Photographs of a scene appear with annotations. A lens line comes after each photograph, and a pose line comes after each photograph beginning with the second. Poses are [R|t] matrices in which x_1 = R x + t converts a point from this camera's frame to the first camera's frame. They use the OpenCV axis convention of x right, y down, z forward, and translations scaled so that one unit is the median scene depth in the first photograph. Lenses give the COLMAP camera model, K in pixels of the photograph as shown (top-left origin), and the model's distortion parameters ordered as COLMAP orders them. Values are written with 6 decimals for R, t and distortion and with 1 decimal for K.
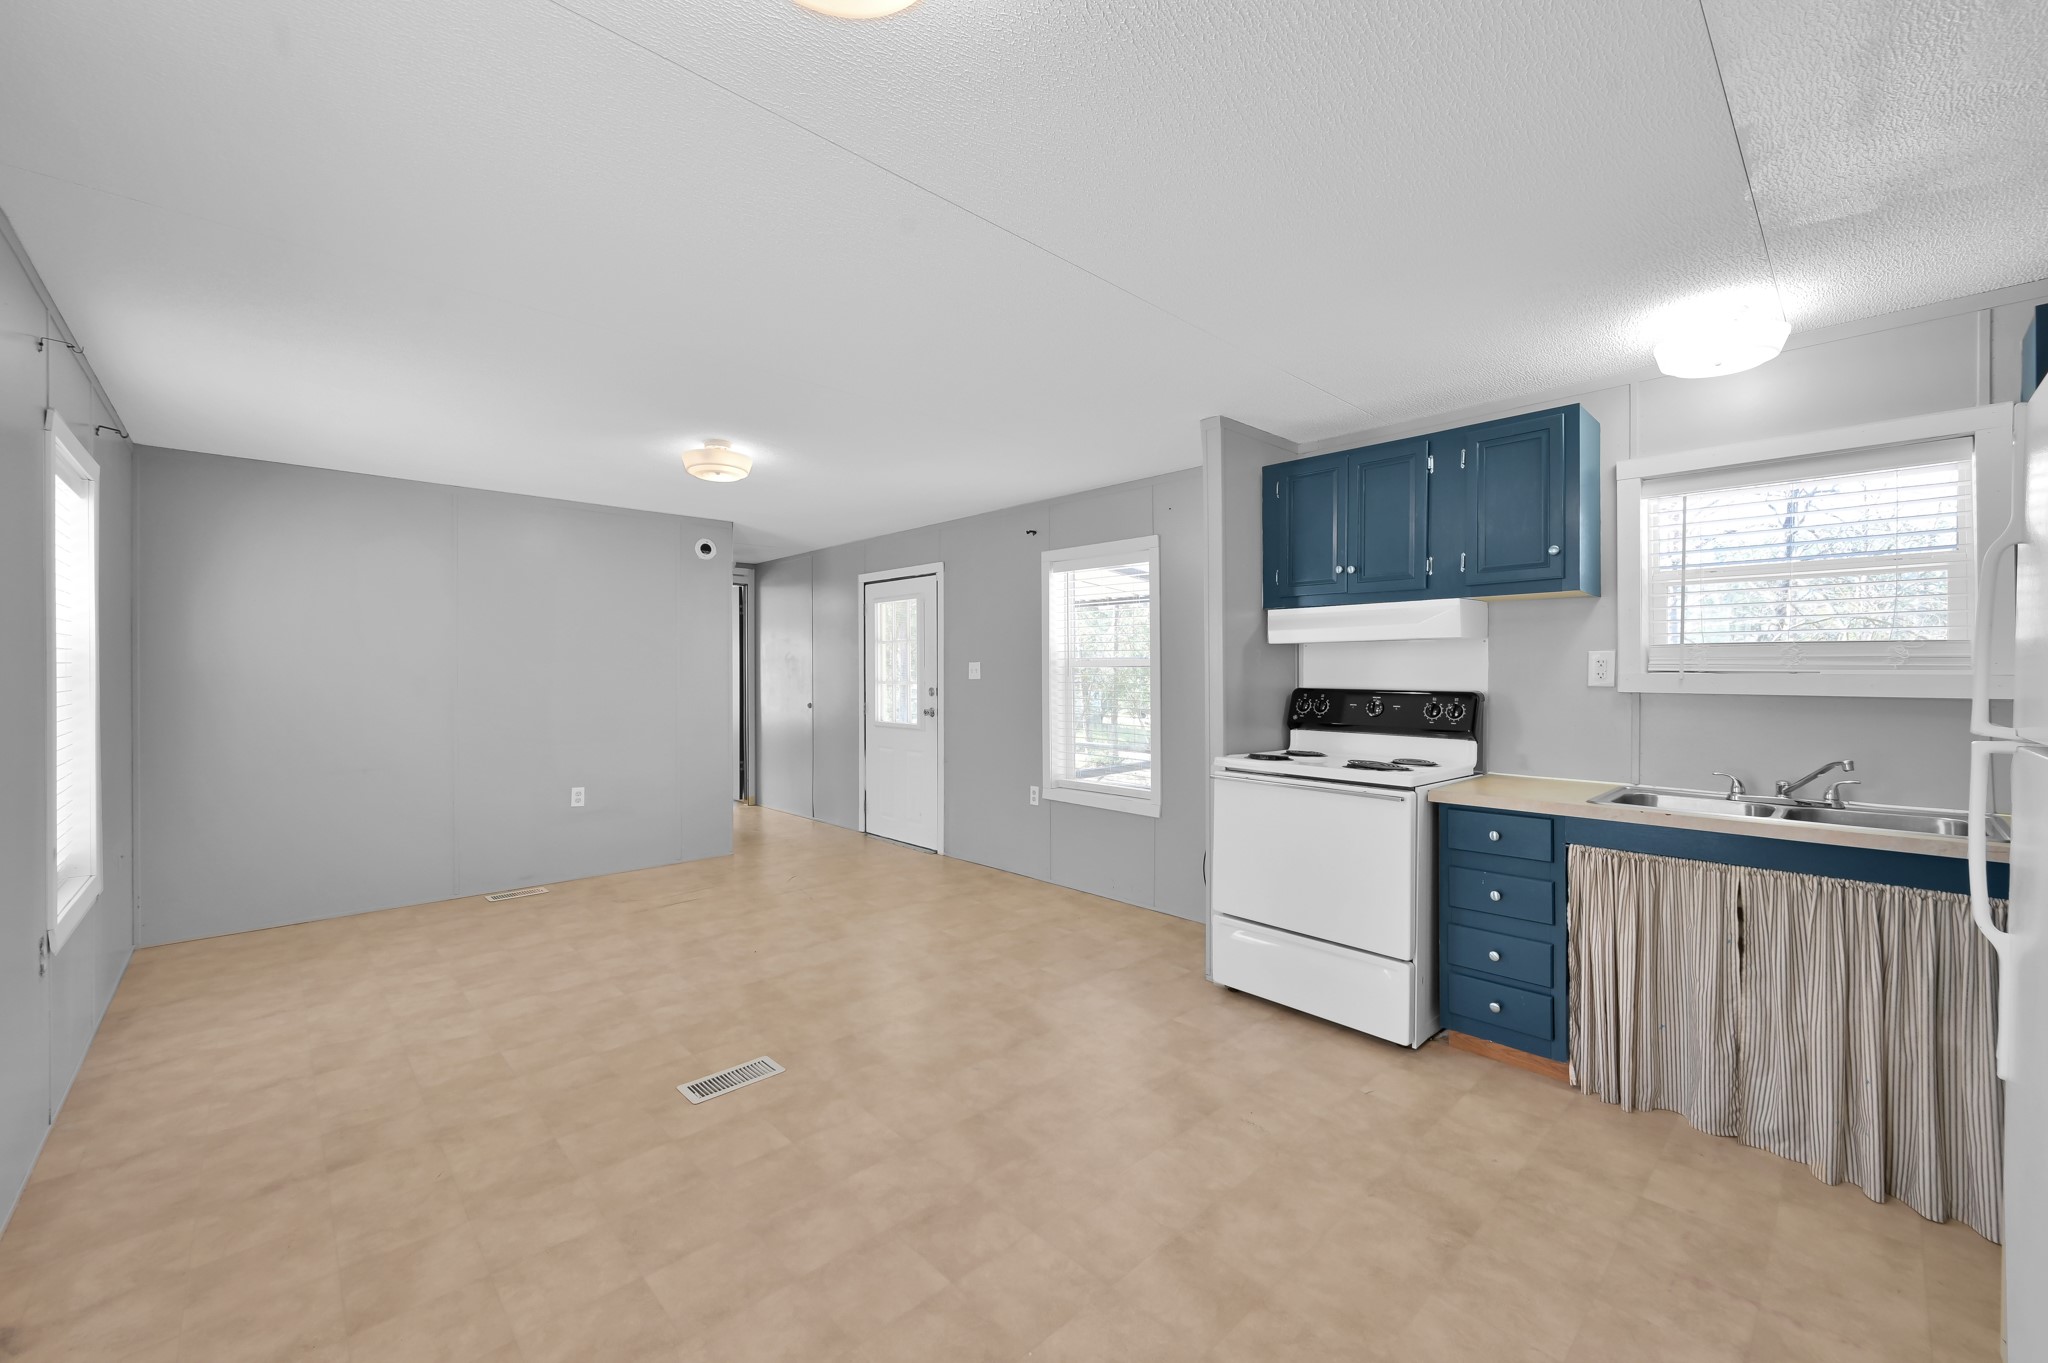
lens RADIAL K [[807.1, 0, 1019.7], [0, 807.1, 671.8], [0, 0, 1]] dist [-0.009143, 0.004585]
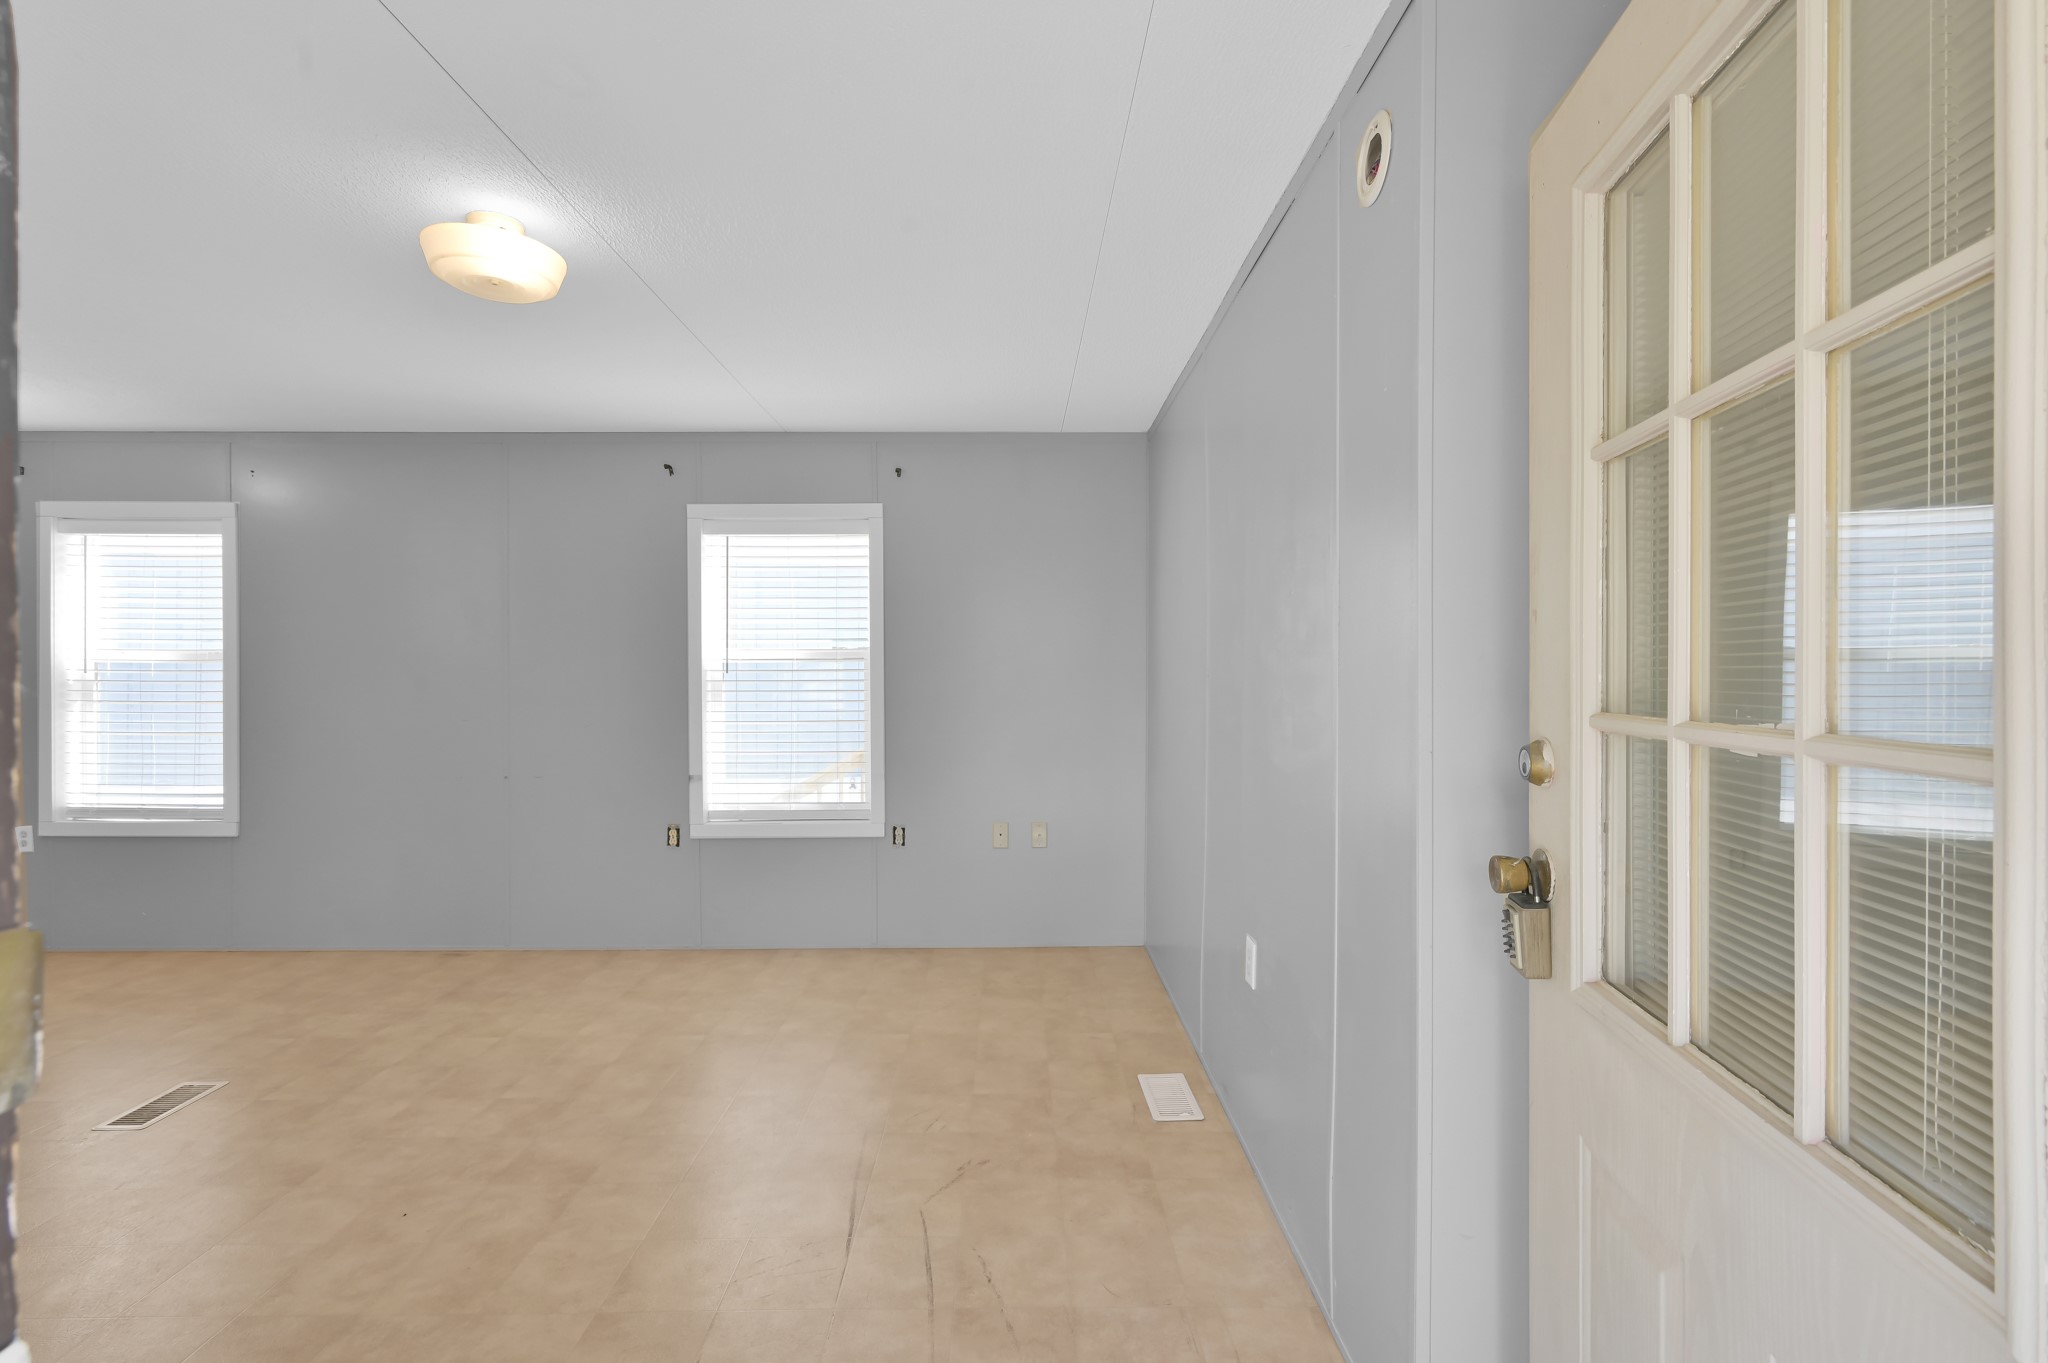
lens RADIAL K [[945.1, 0, 1013.7], [0, 945.1, 674.8], [0, 0, 1]] dist [0.013741, -0.003414]
pose [[-0.682132, 0.008274, -0.731182, -0.224818], [0.000628, 0.999942, 0.010729, 0.005494], [0.731229, 0.006860, -0.682098, 2.394227]]
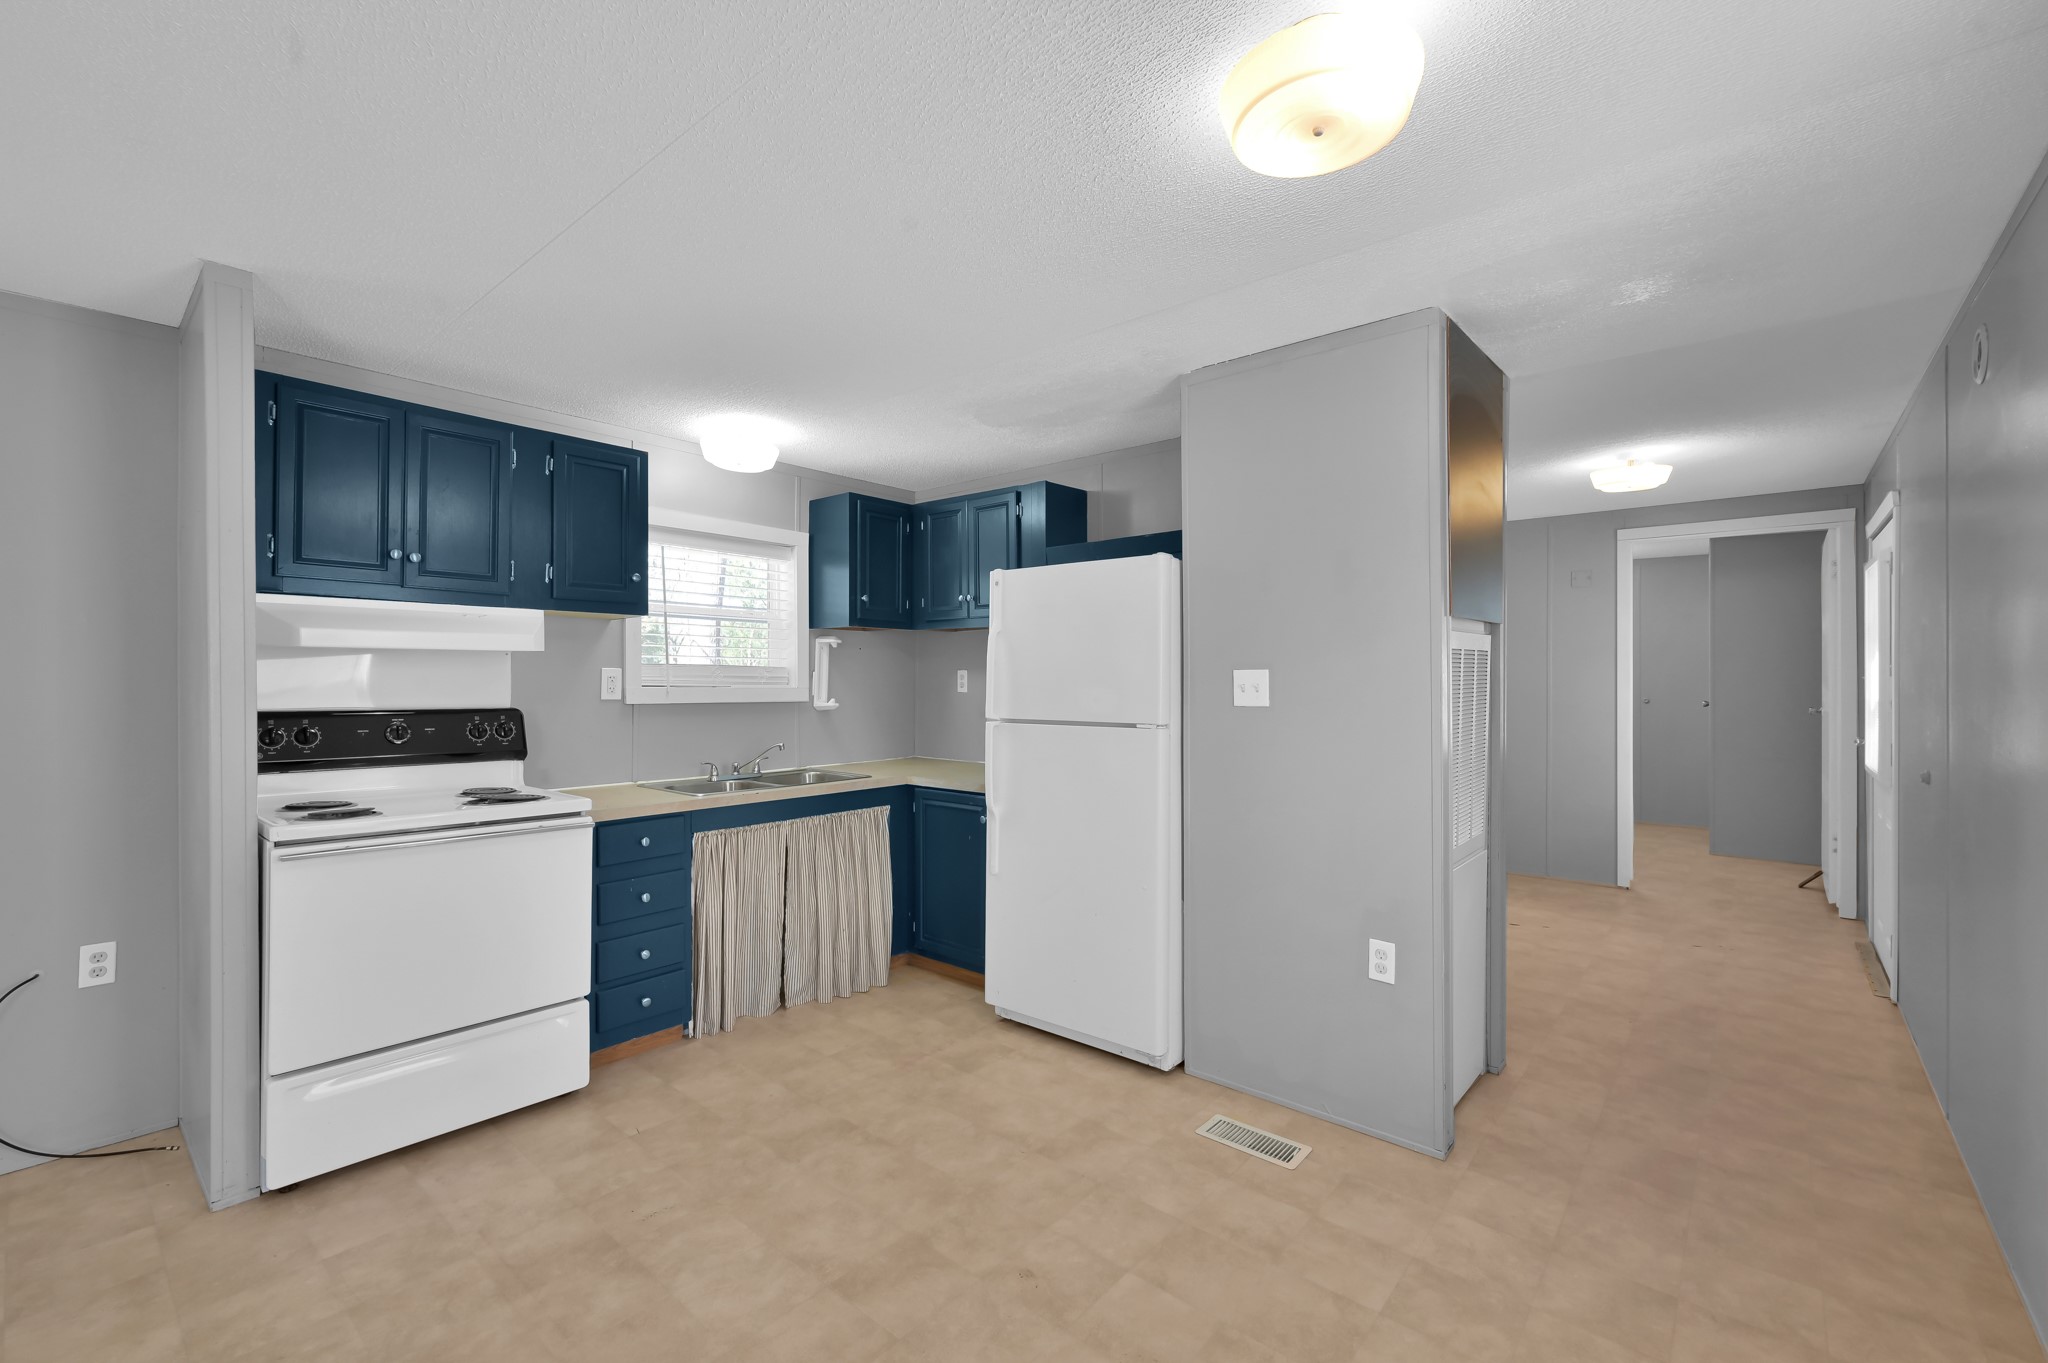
lens RADIAL K [[863.3, 0, 1019.0], [0, 863.3, 677.7], [0, 0, 1]] dist [0.000304, 0.001758]
pose [[-0.104943, 0.007608, 0.994449, -0.595379], [0.000378, 0.999971, -0.007610, -0.003561], [-0.994478, -0.000423, -0.104943, 0.625756]]
